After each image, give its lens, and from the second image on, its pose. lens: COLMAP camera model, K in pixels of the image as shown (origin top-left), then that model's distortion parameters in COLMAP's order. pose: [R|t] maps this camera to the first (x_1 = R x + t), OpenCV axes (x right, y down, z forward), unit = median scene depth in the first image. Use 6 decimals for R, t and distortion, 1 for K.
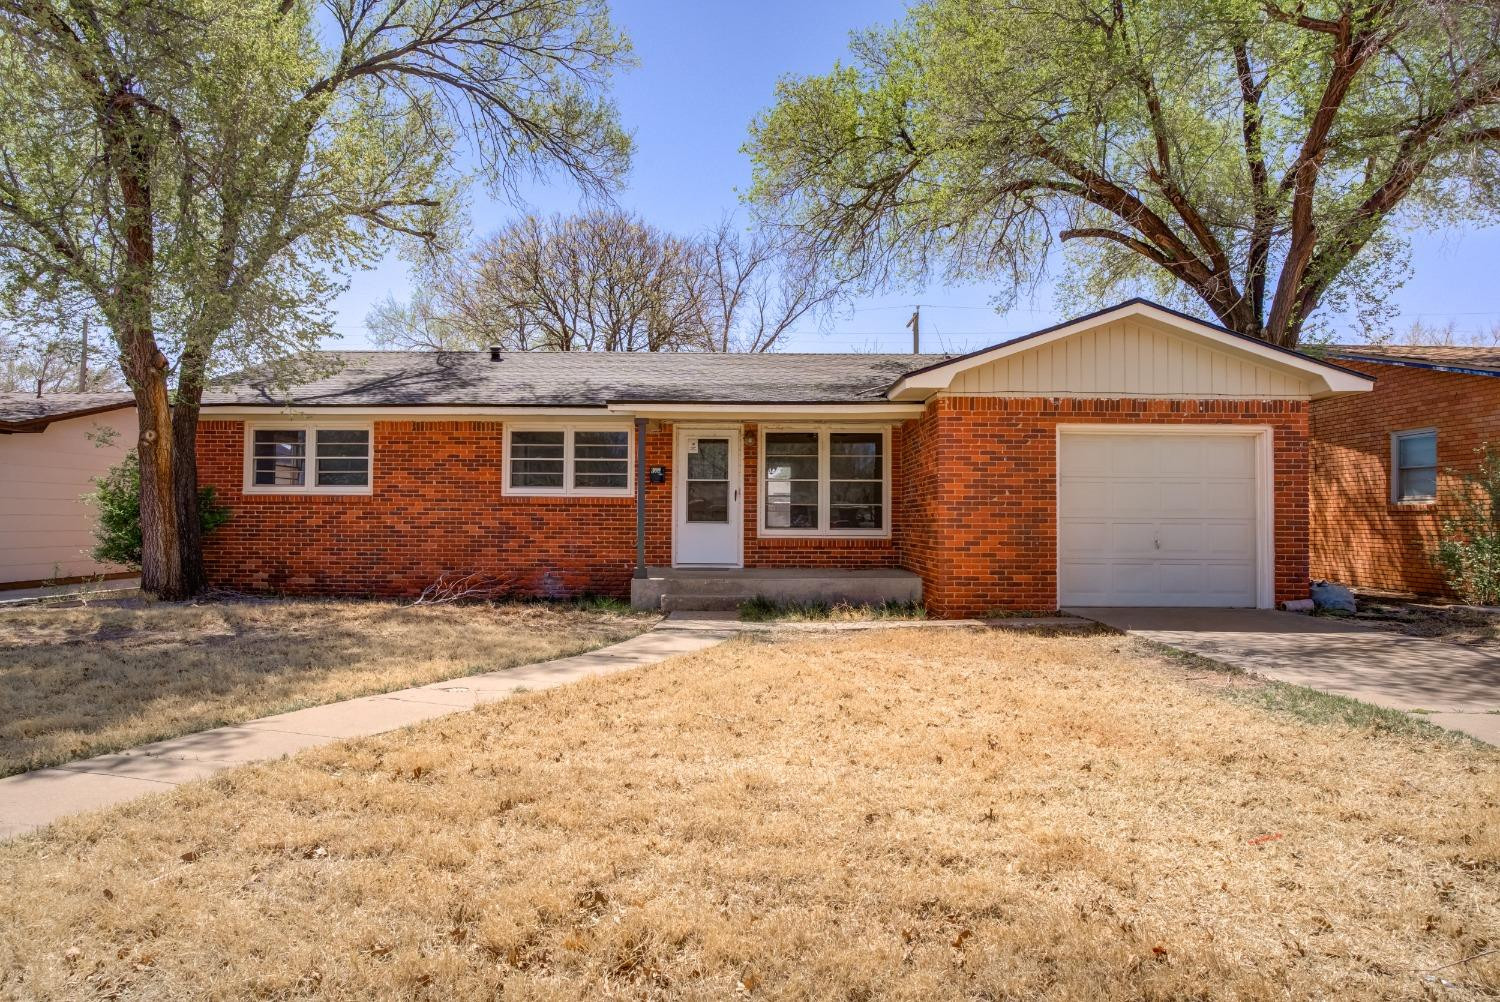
lens RADIAL K [[770.7, 0, 752.2], [0, 770.7, 511.1], [0, 0, 1]] dist [-0.000729, 0.000279]
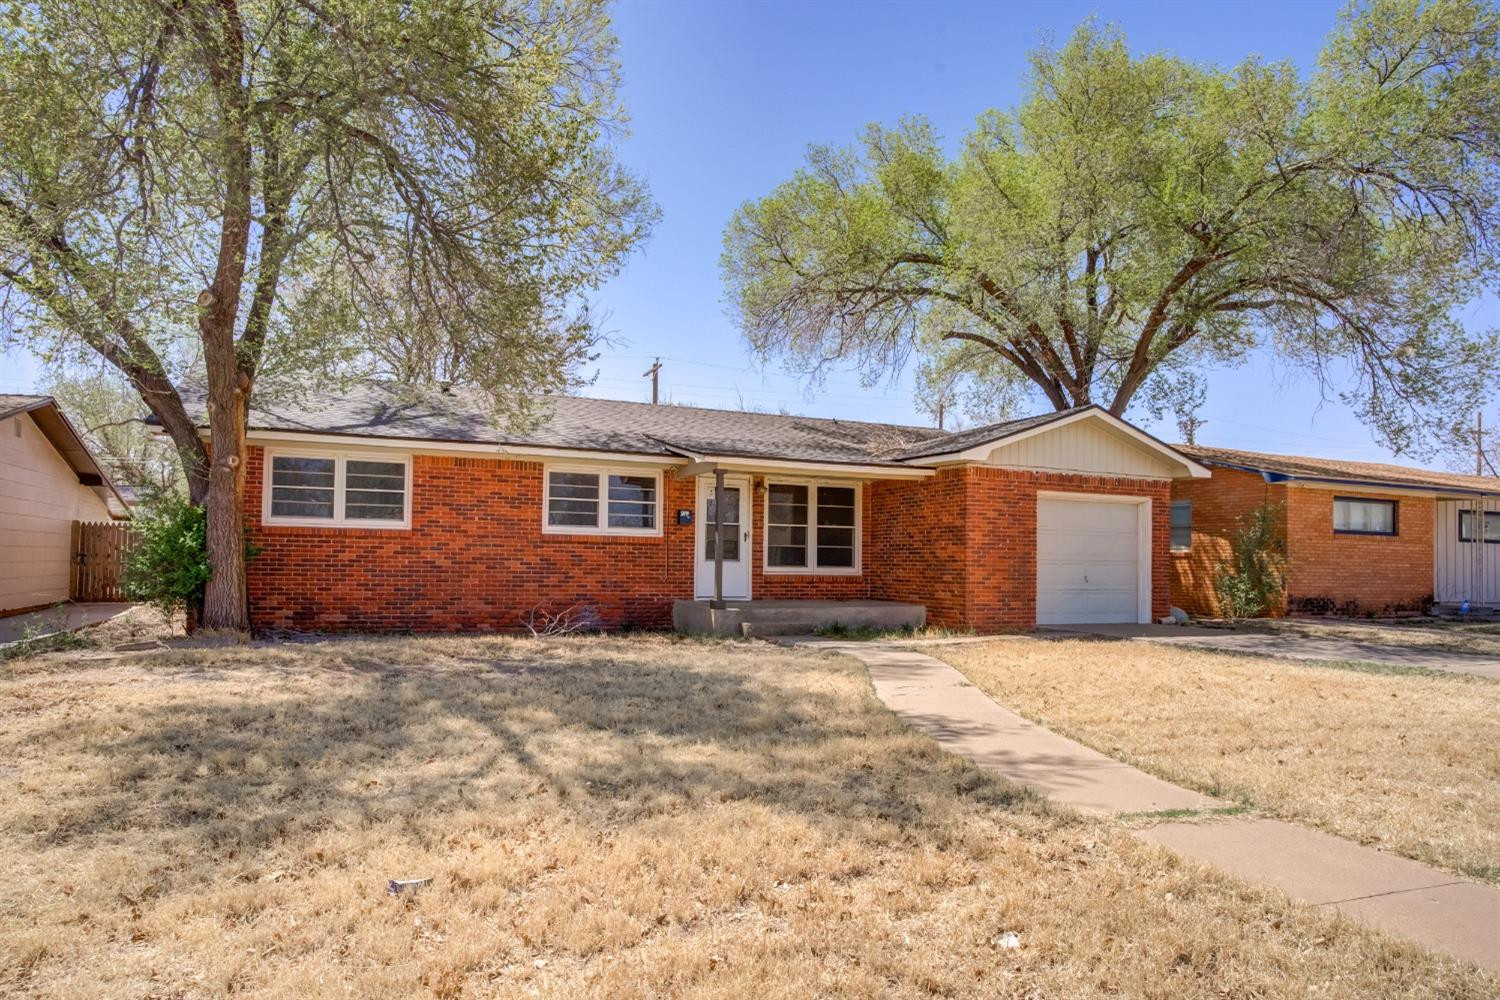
lens RADIAL K [[737.5, 0, 749.8], [0, 737.5, 555.5], [0, 0, 1]] dist [0.003319, 0.000155]
pose [[0.937880, 0.011210, 0.346778, -0.407506], [-0.013913, 0.999889, 0.005307, 0.001079], [-0.346680, -0.009802, 0.937932, -0.035369]]
